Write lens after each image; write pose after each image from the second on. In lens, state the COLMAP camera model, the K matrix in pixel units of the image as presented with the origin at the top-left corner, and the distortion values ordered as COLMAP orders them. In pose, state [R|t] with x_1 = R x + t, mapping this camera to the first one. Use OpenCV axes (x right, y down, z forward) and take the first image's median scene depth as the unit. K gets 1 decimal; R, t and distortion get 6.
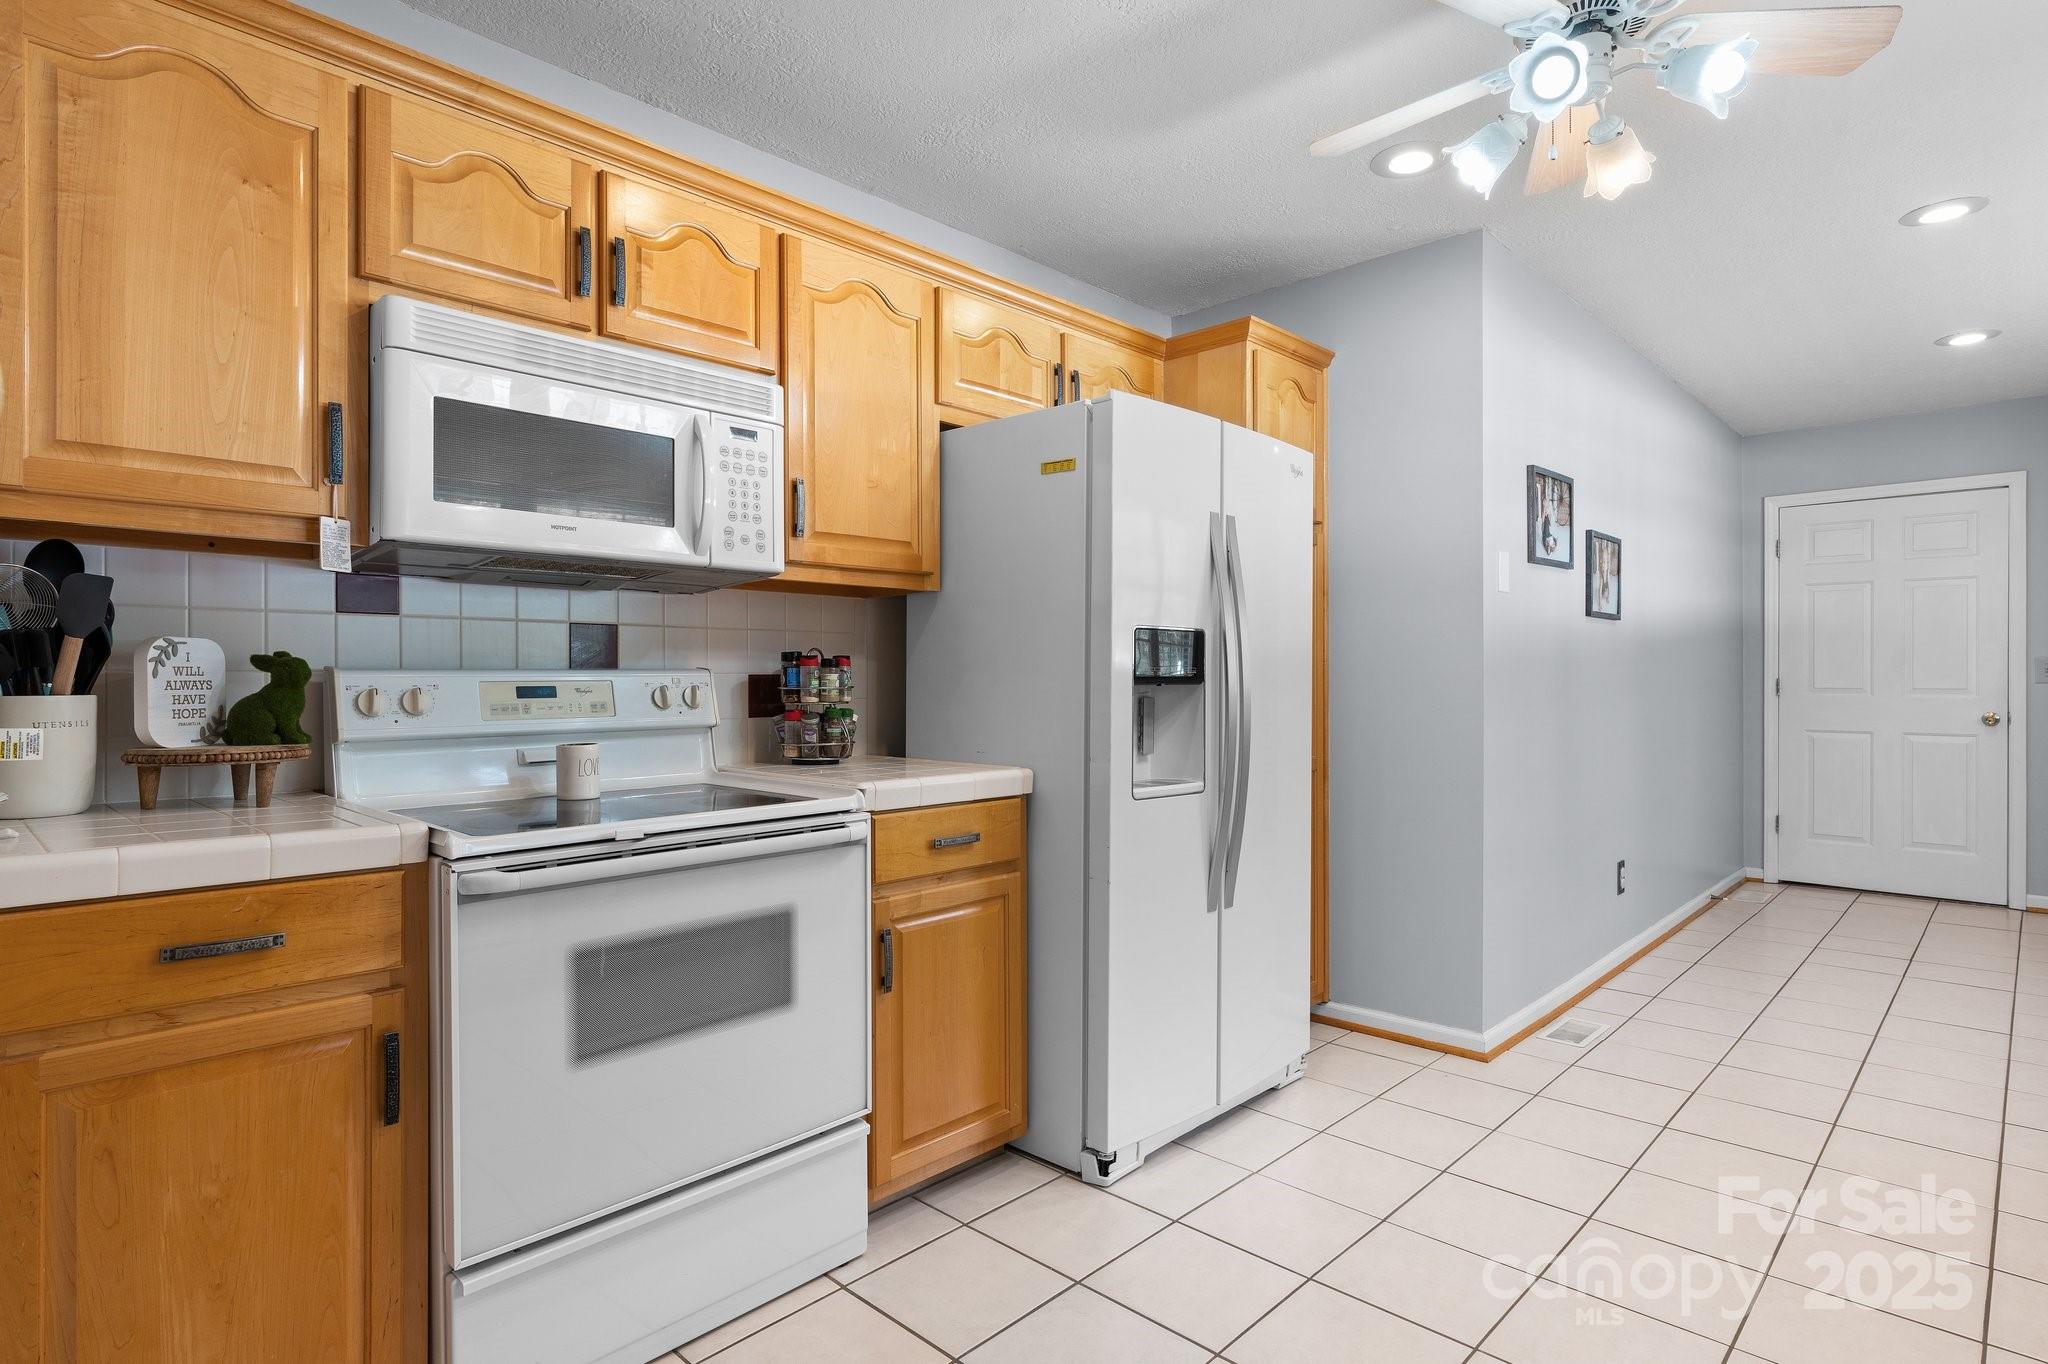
lens RADIAL K [[1085.0, 0, 1027.9], [0, 1085.0, 682.0], [0, 0, 1]] dist [0.005392, 0.000488]
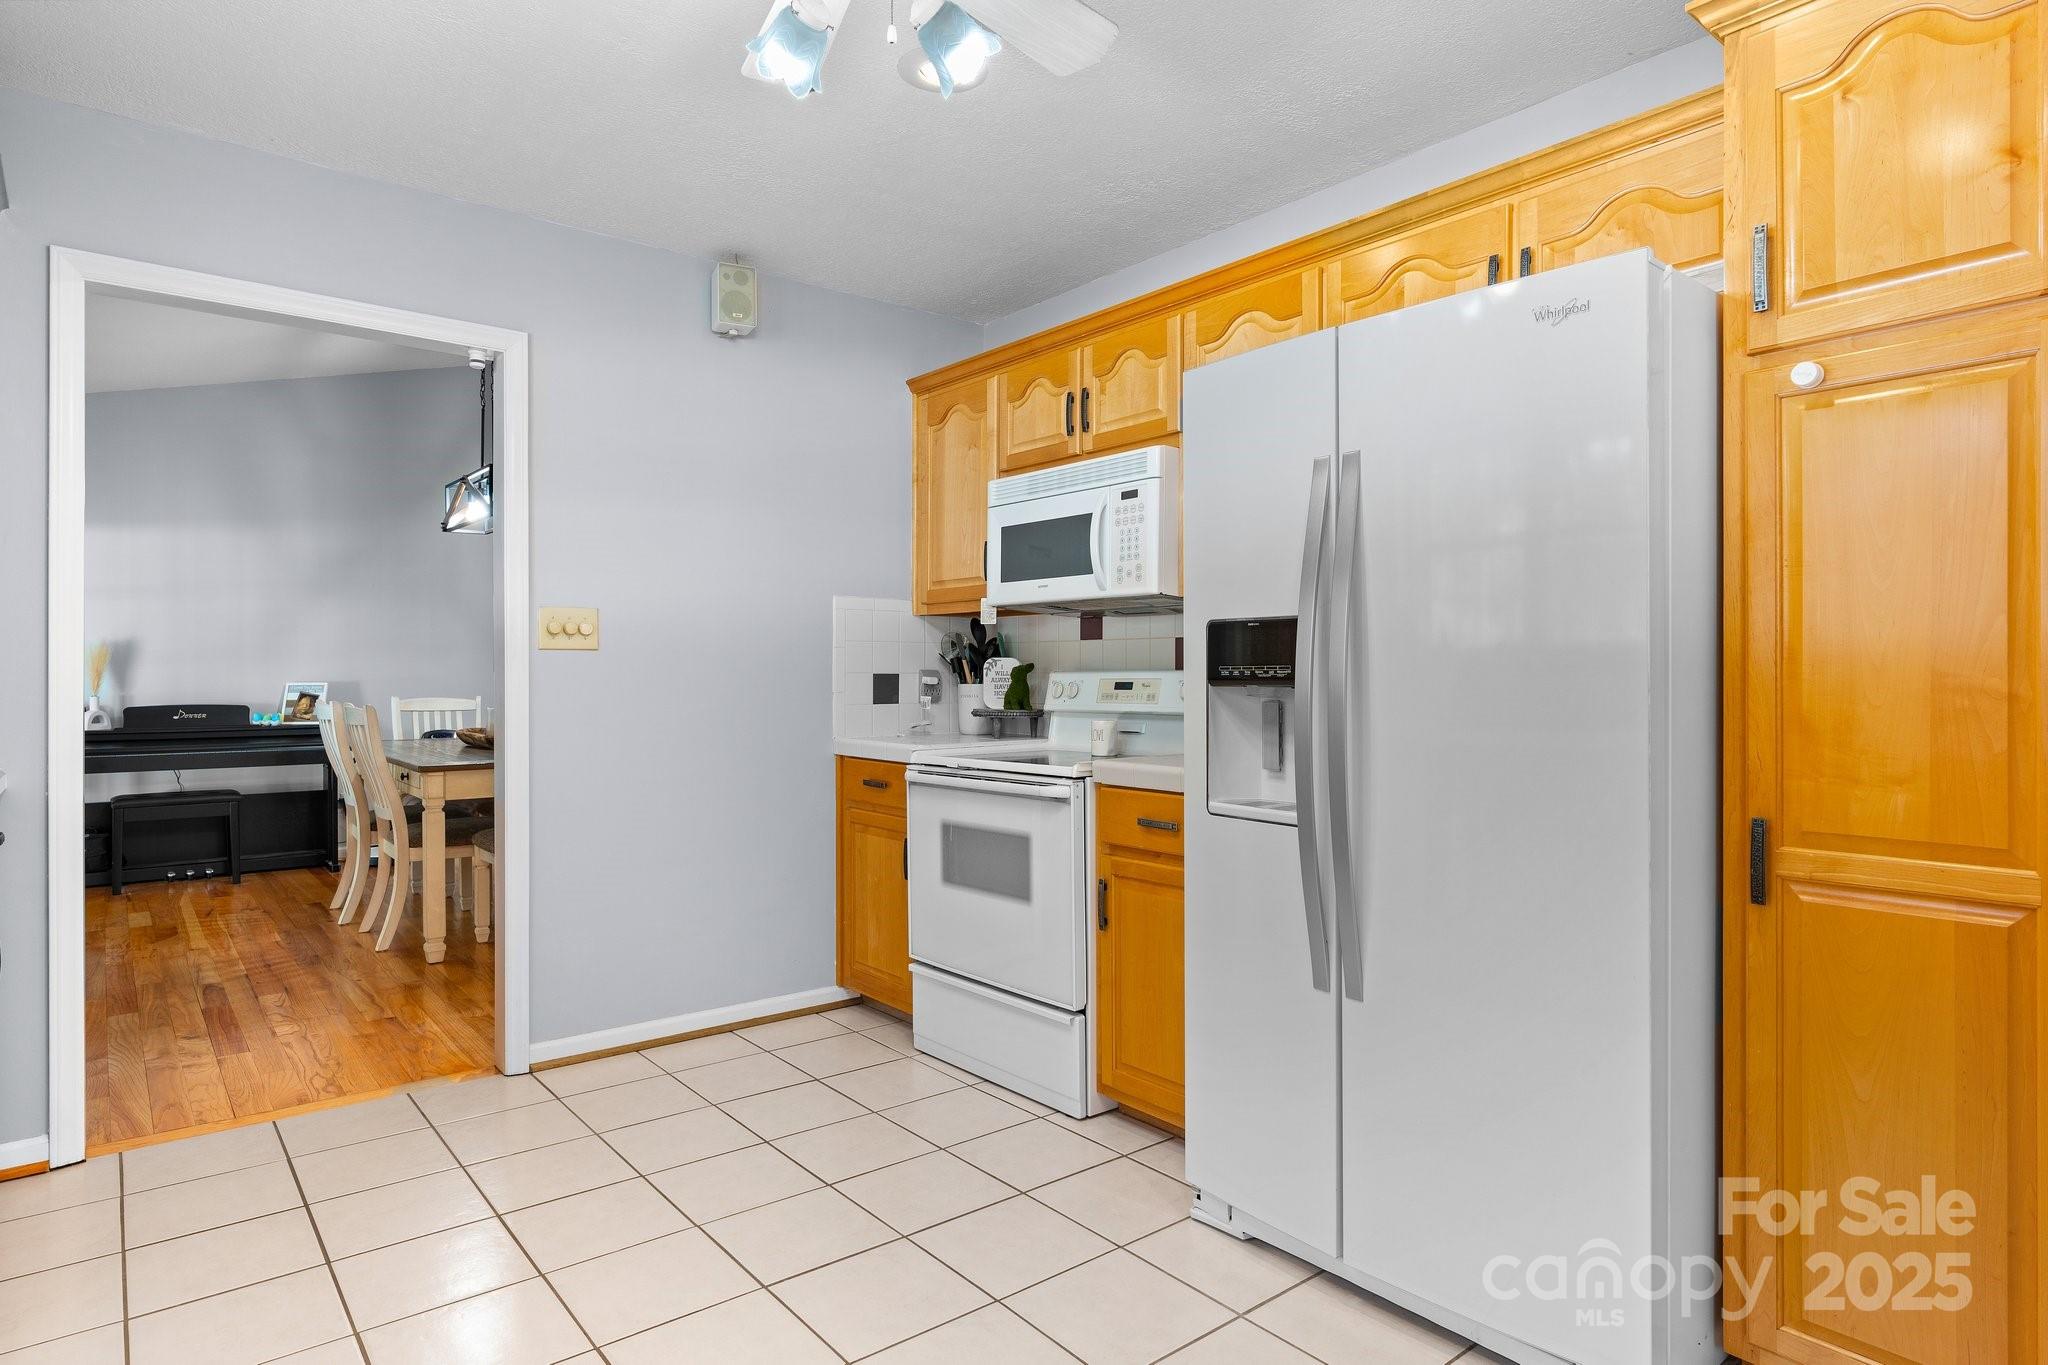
lens RADIAL K [[1138.9, 0, 1032.4], [0, 1138.9, 677.6], [0, 0, 1]] dist [-0.006075, 0.000072]
pose [[-0.124826, 0.005418, -0.992164, 1.141068], [0.000422, 0.999985, 0.005408, -0.010814], [0.992178, 0.000256, -0.124827, 1.054578]]
